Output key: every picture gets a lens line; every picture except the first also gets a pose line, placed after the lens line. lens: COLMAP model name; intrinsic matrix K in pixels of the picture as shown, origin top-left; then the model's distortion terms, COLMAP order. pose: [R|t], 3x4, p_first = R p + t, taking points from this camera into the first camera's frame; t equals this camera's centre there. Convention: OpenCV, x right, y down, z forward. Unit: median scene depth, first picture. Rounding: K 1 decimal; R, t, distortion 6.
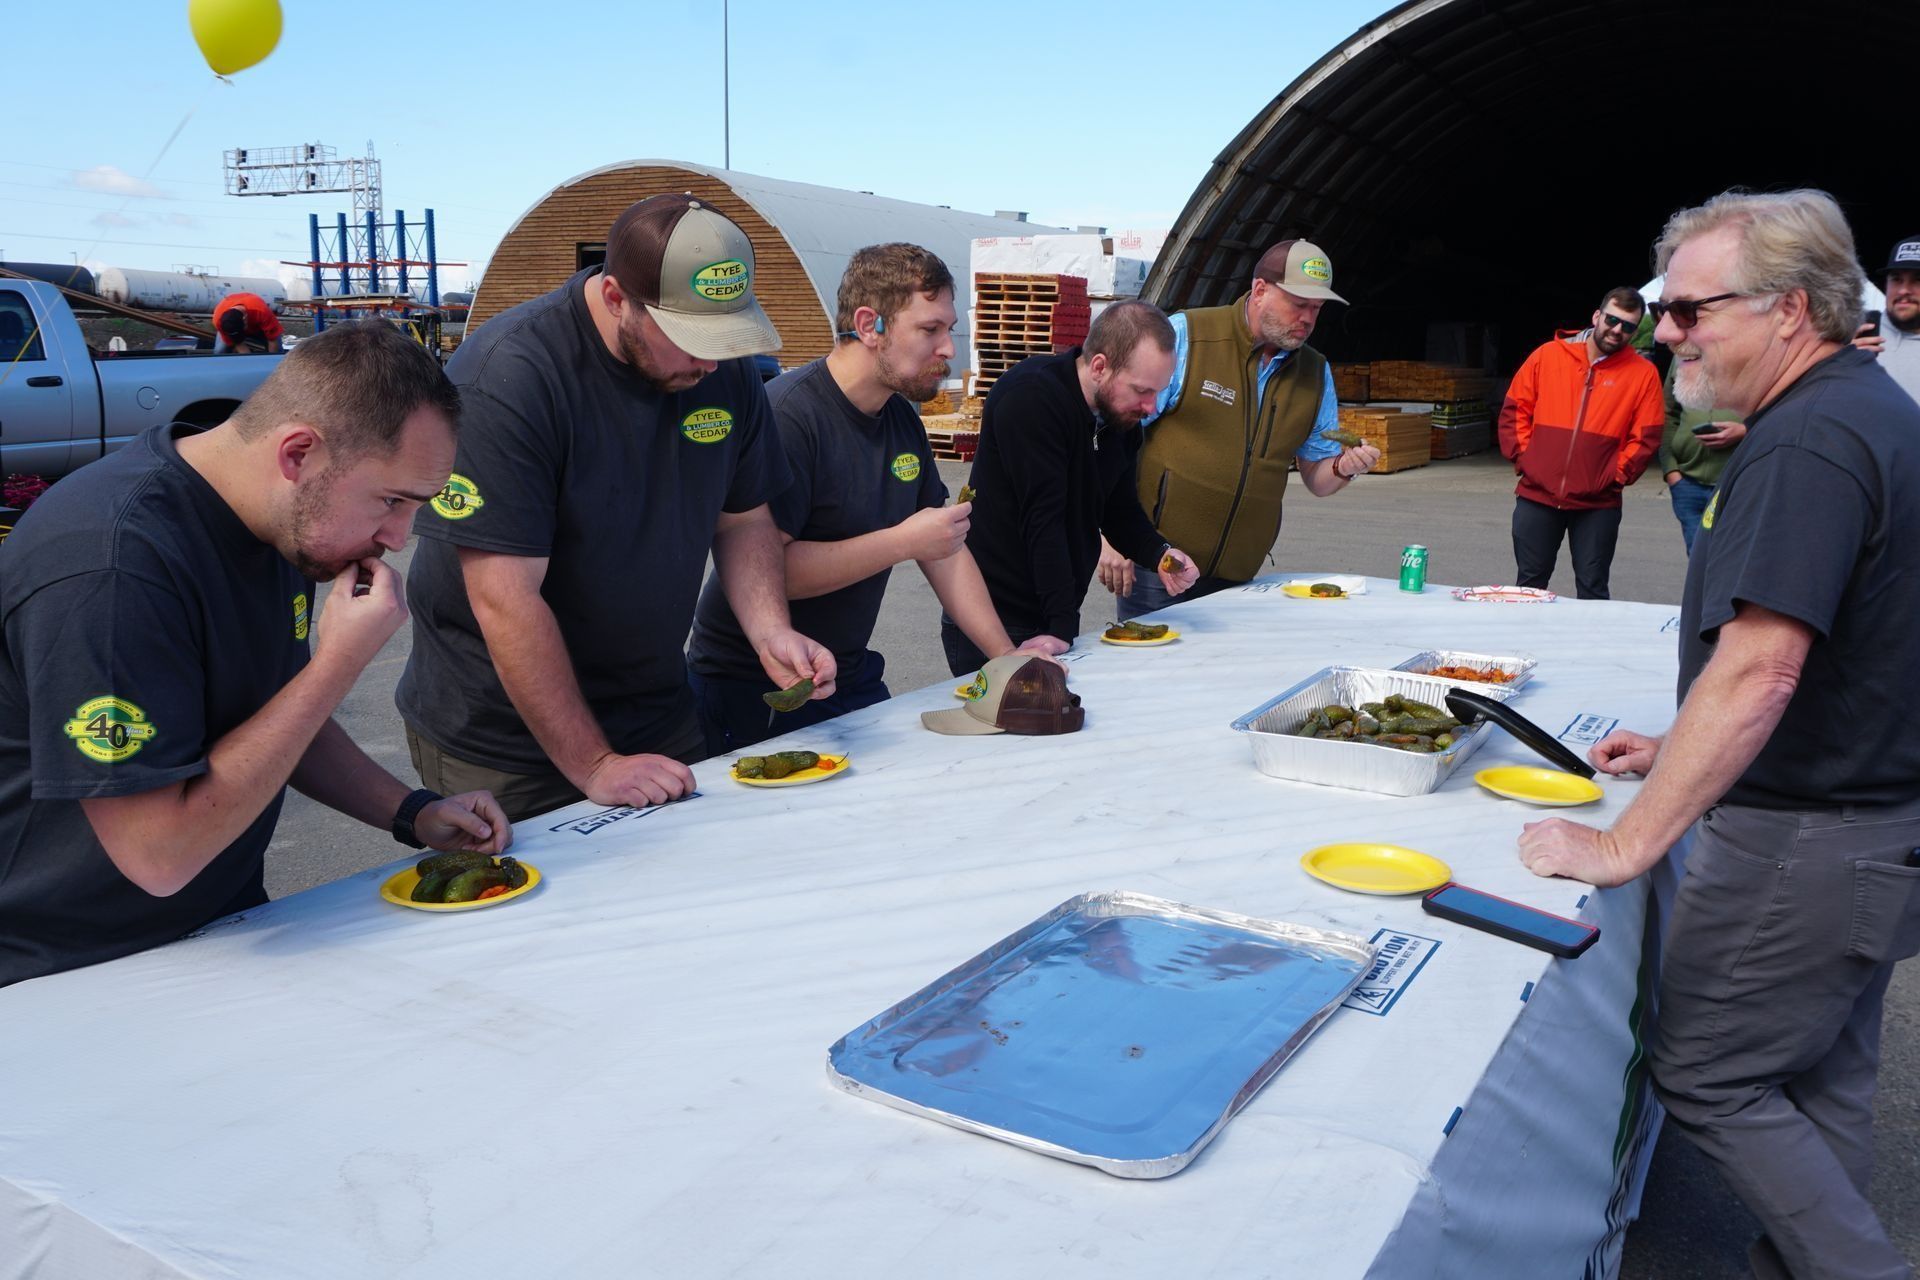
lens RADIAL K [[1342.8, 0, 1022.7], [0, 1342.8, 610.6], [0, 0, 1]] dist [-0.016960, 0.000661]
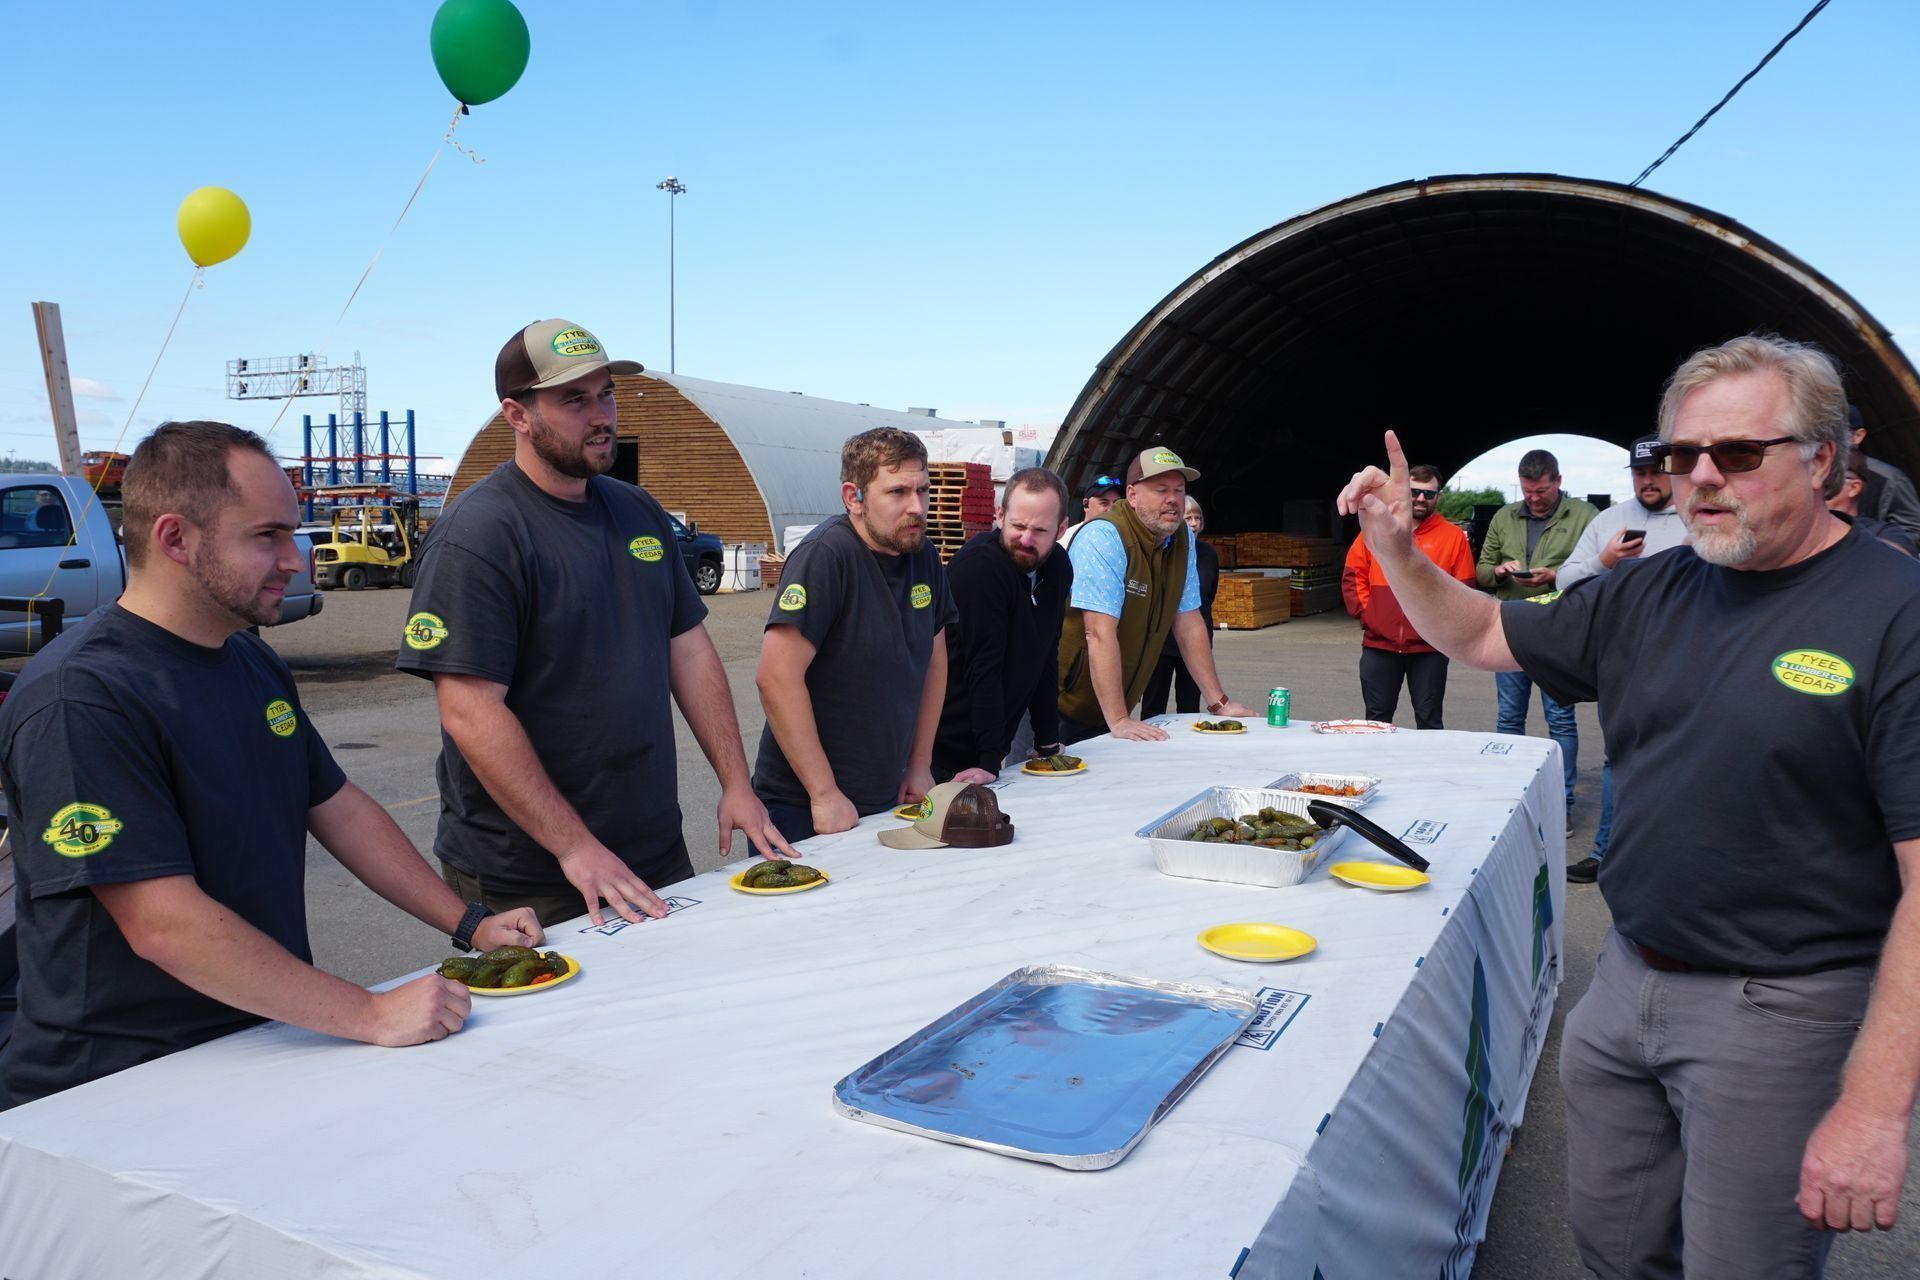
lens RADIAL K [[1310.3, 0, 954.5], [0, 1310.3, 638.9], [0, 0, 1]] dist [-0.044946, 0.046980]
pose [[0.999155, -0.014870, 0.038328, -0.047864], [0.018595, 0.994939, -0.098741, 0.020529], [-0.036666, 0.099370, 0.994375, -0.178565]]
